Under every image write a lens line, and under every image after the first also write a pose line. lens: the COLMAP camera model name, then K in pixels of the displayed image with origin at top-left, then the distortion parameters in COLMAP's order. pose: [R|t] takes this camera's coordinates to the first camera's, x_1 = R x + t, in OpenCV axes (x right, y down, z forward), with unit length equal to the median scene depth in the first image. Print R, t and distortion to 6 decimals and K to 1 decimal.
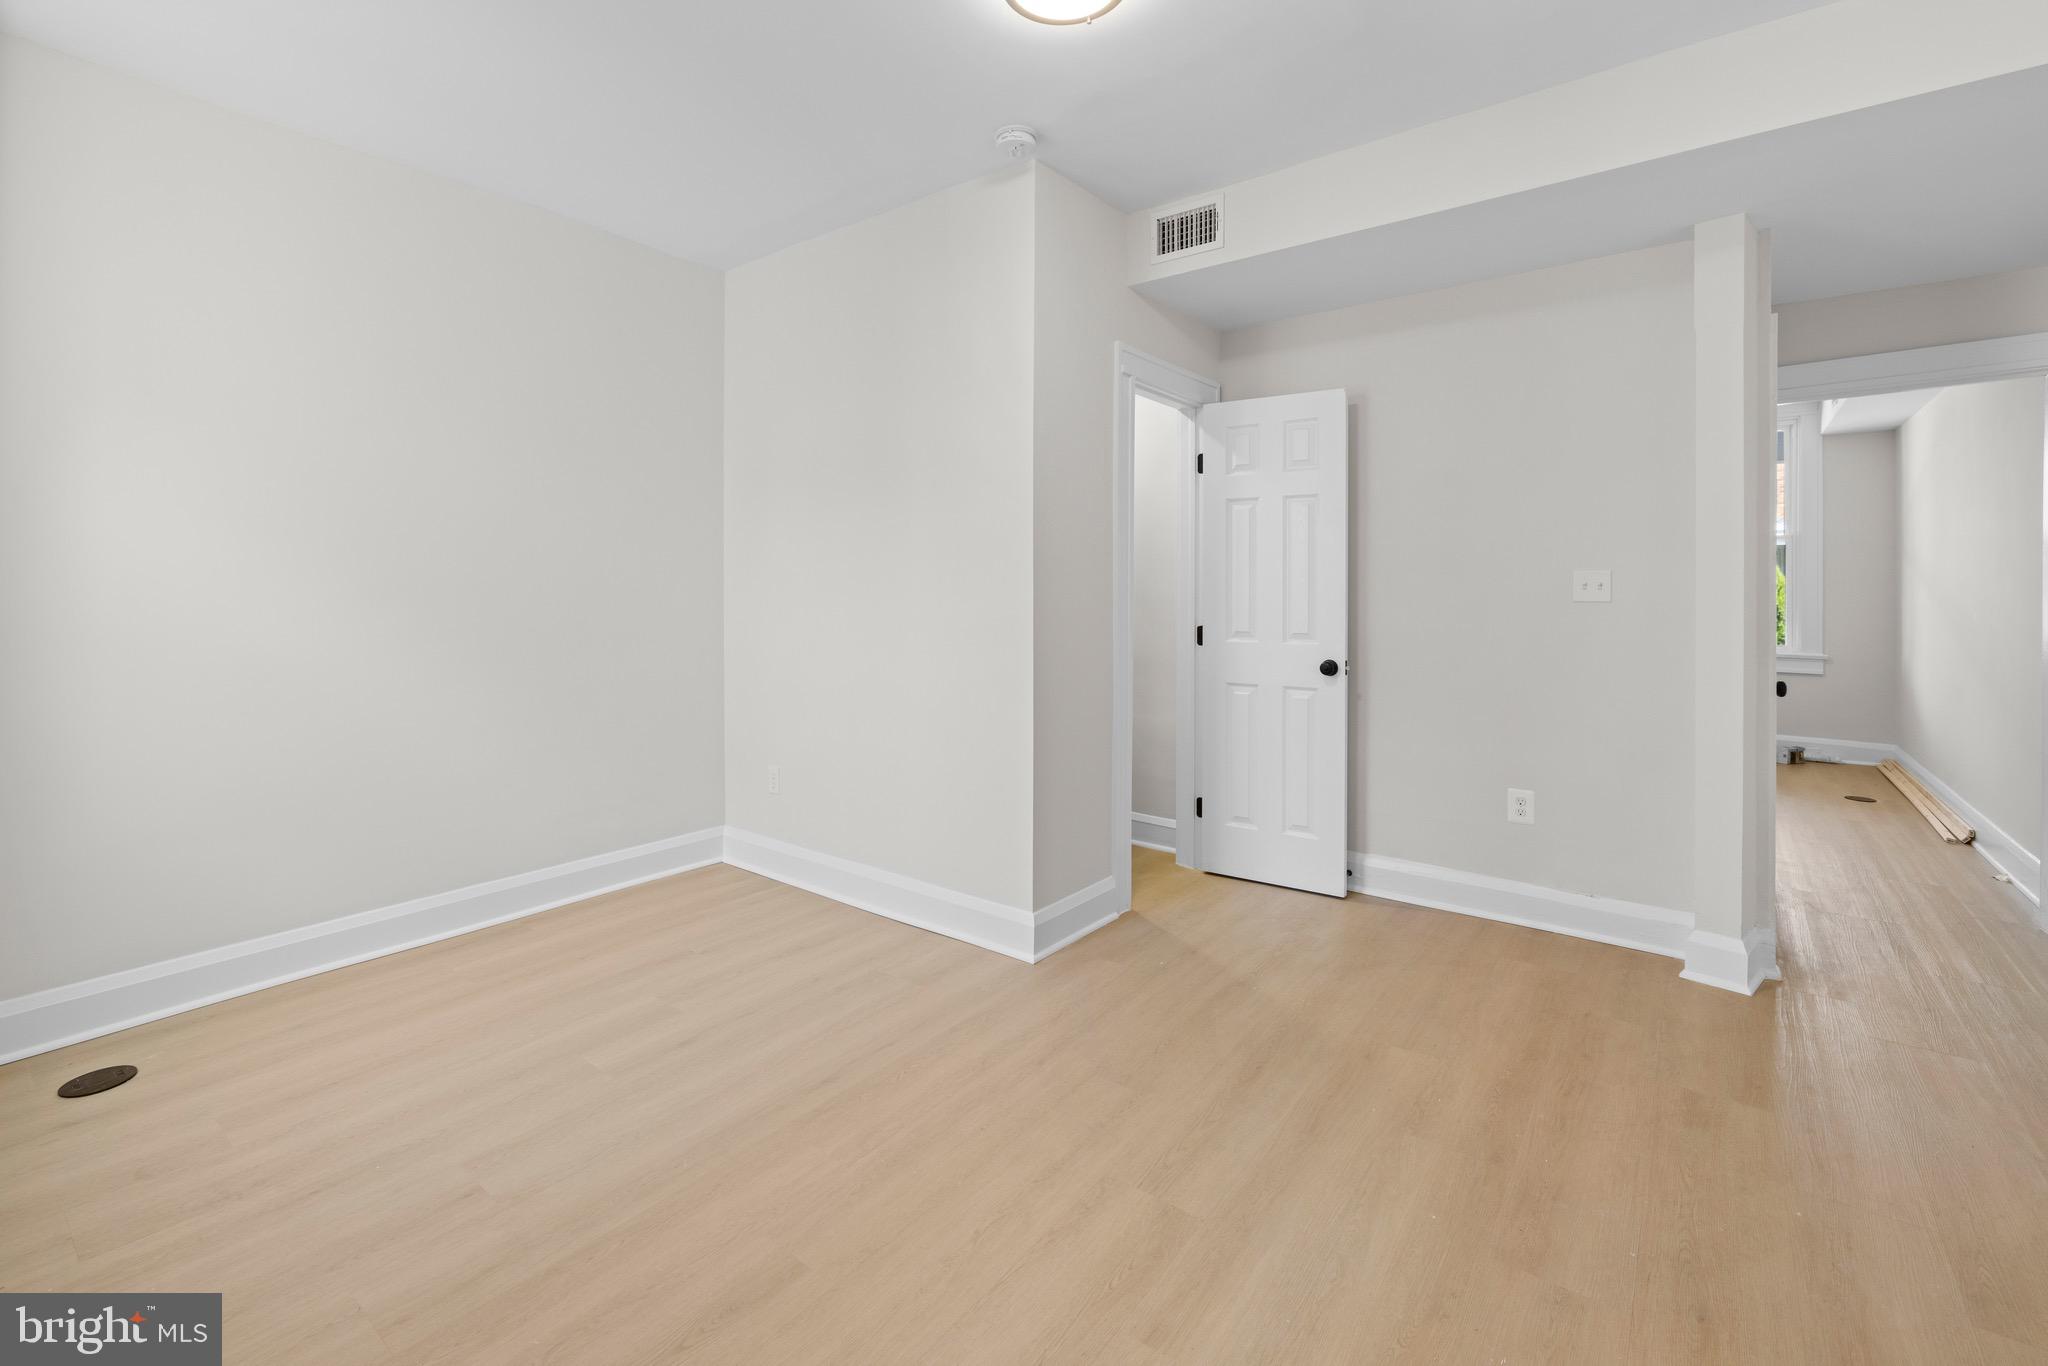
lens RADIAL K [[864.6, 0, 1007.3], [0, 864.6, 592.4], [0, 0, 1]] dist [0.000922, 0.000211]
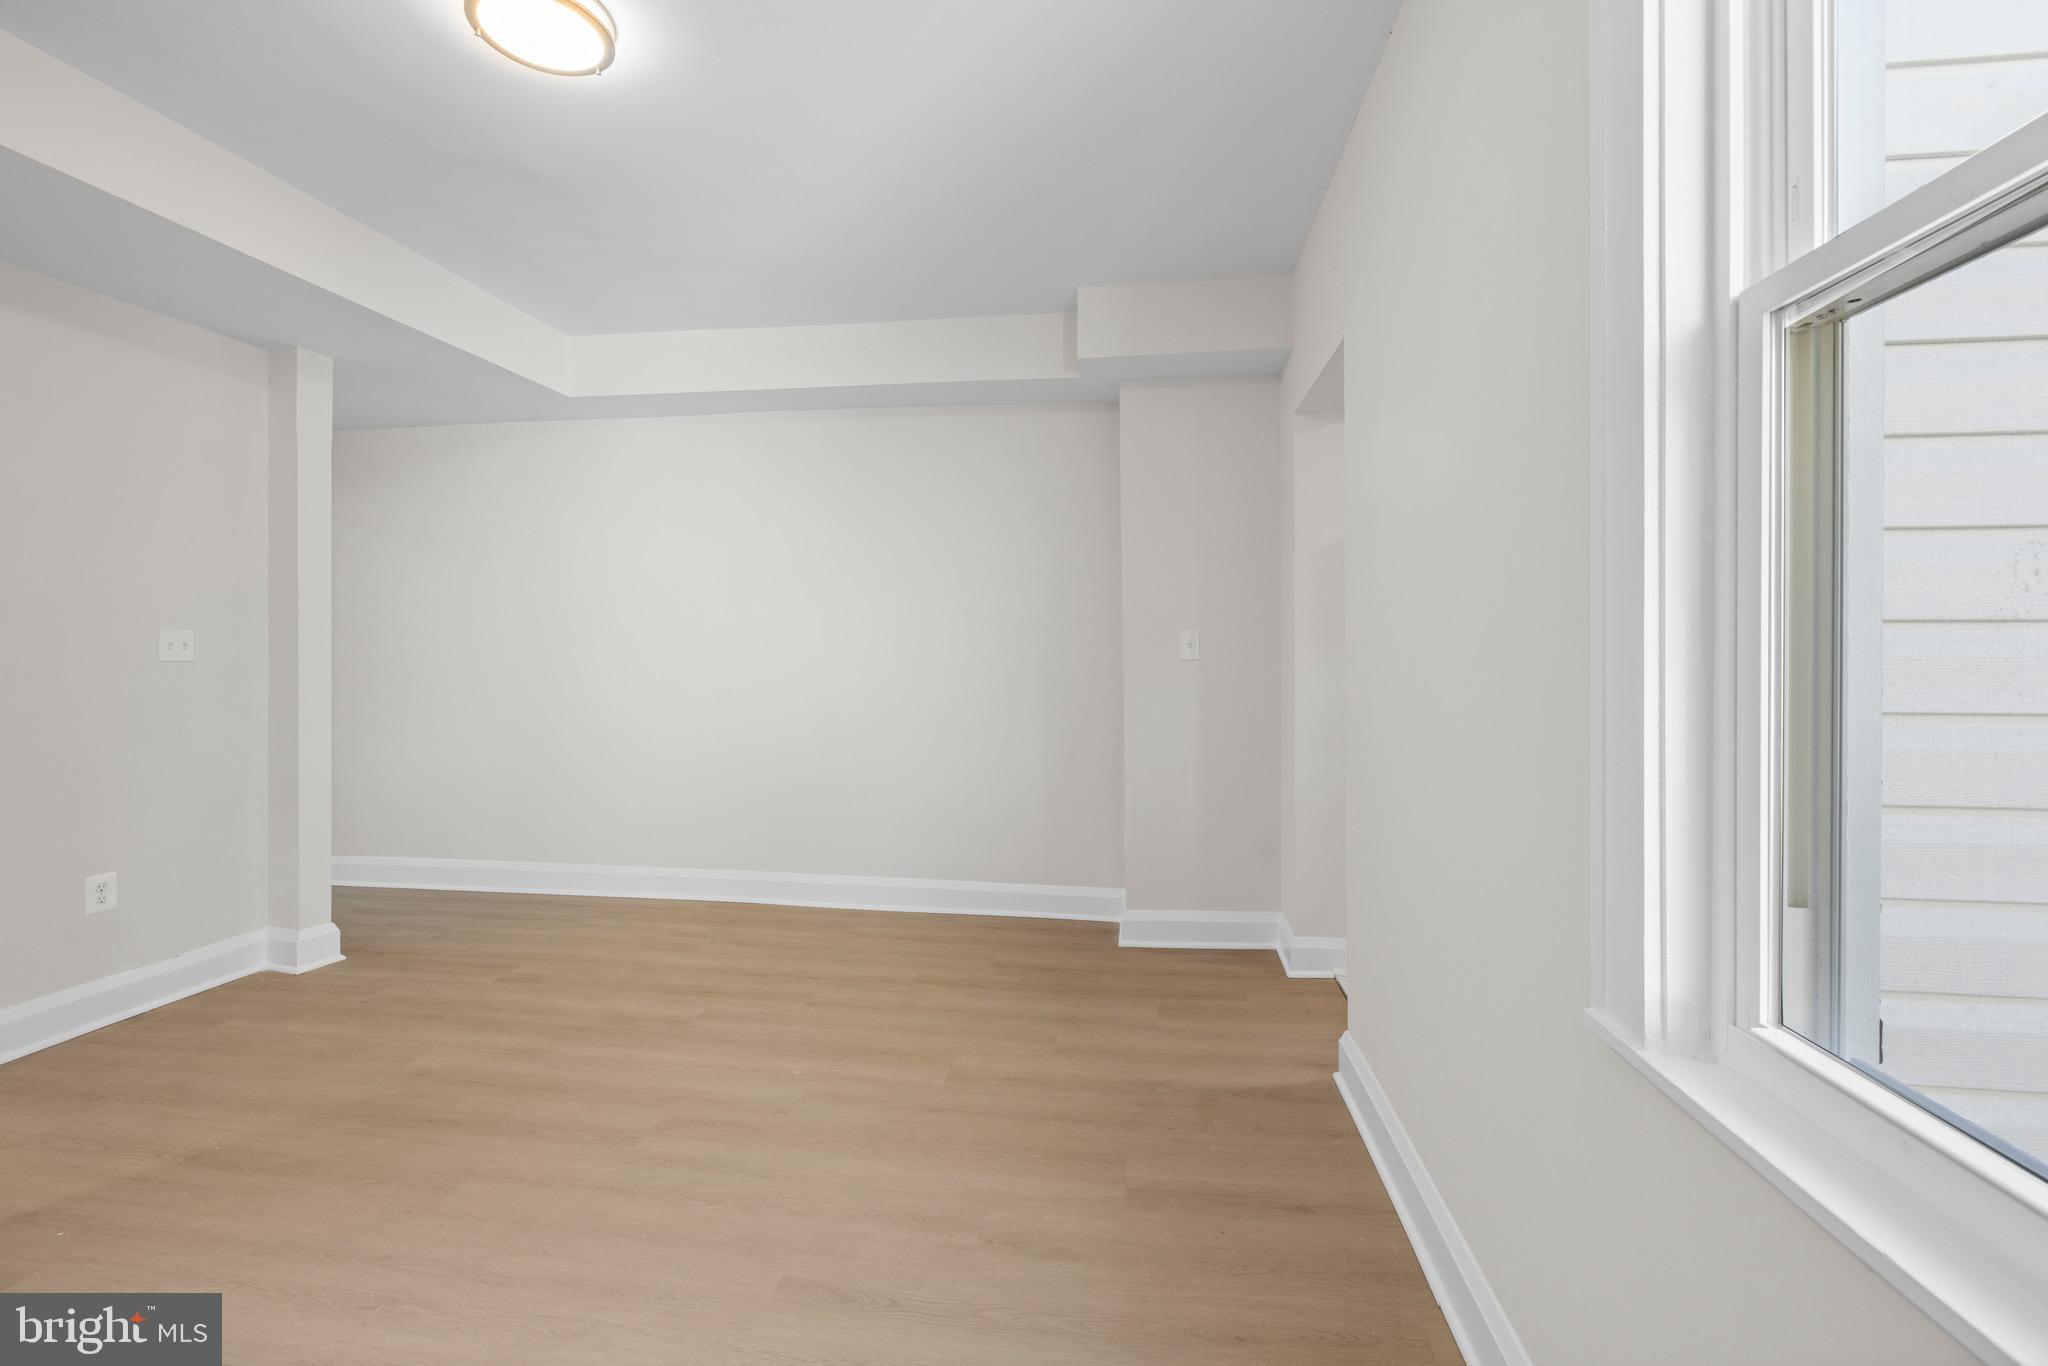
lens RADIAL K [[864.6, 0, 1017.5], [0, 864.6, 666.2], [0, 0, 1]] dist [0.000922, 0.000211]
pose [[-0.508950, -0.010324, 0.860734, -0.690270], [-0.004513, 0.999946, 0.009325, 0.002408], [-0.860784, 0.000861, -0.508969, 0.687270]]
